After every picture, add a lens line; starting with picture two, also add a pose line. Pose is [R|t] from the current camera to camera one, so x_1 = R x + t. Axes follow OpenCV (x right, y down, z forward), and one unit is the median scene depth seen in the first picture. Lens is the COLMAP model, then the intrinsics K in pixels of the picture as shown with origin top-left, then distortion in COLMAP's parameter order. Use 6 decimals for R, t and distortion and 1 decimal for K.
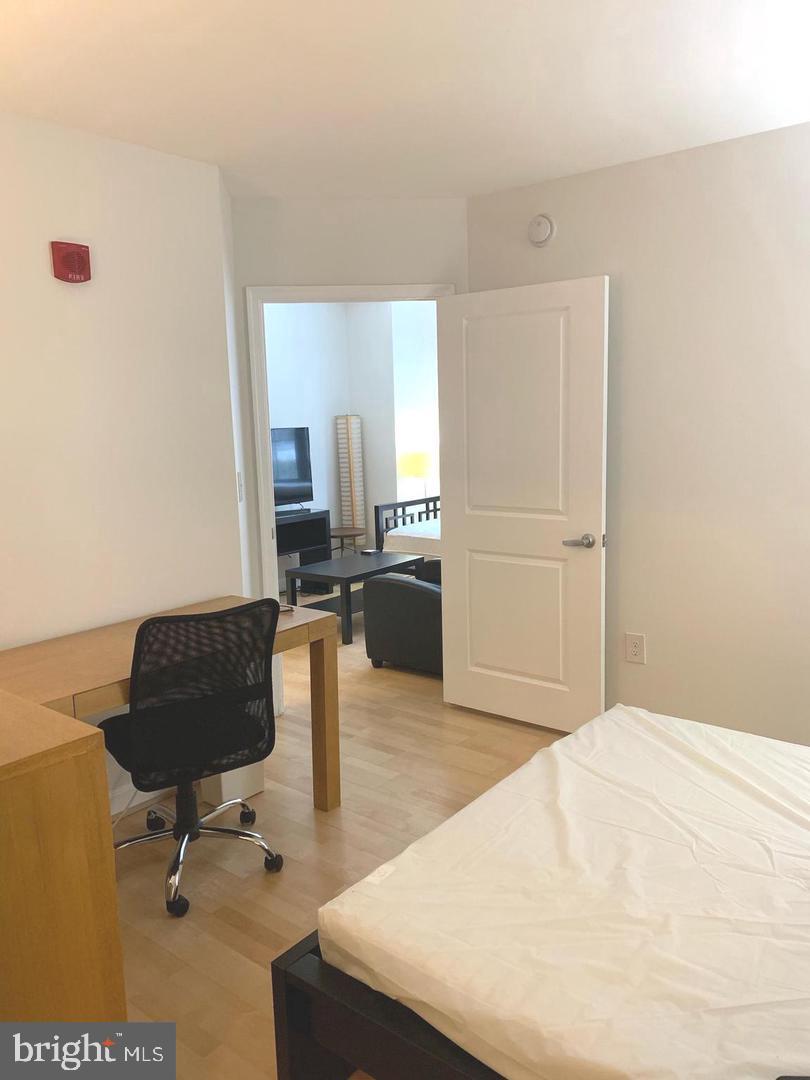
lens RADIAL K [[810.4, 0, 403.7], [0, 810.4, 538.9], [0, 0, 1]] dist [0.004345, -0.021665]
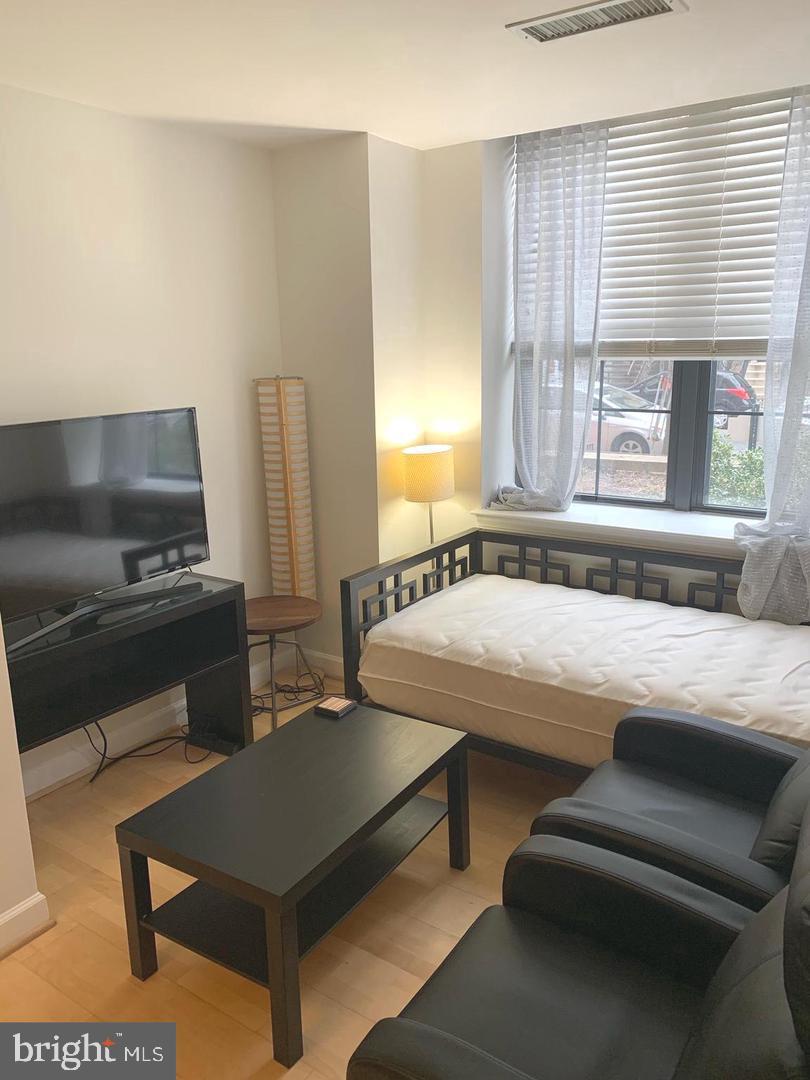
lens RADIAL K [[810.4, 0, 403.8], [0, 810.4, 528.9], [0, 0, 1]] dist [0.004345, -0.021665]
pose [[0.996057, -0.009899, 0.088160, -0.038779], [0.001698, 0.995701, 0.092611, -0.110499], [-0.088698, -0.092097, 0.991792, 0.505258]]
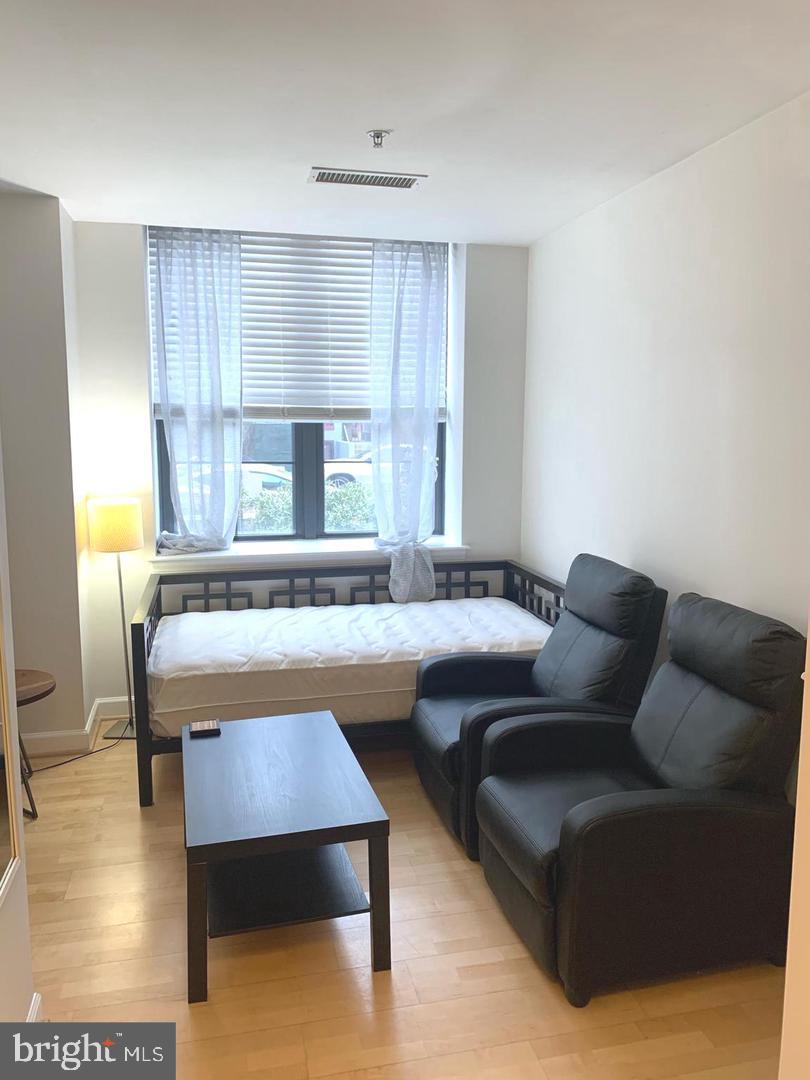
lens RADIAL K [[810.4, 0, 405.5], [0, 810.4, 545.4], [0, 0, 1]] dist [0.004345, -0.021665]
pose [[0.585880, -0.091743, 0.805188, -0.304122], [0.079370, 0.995291, 0.055652, -0.099409], [-0.806501, 0.031302, 0.590403, 0.549957]]
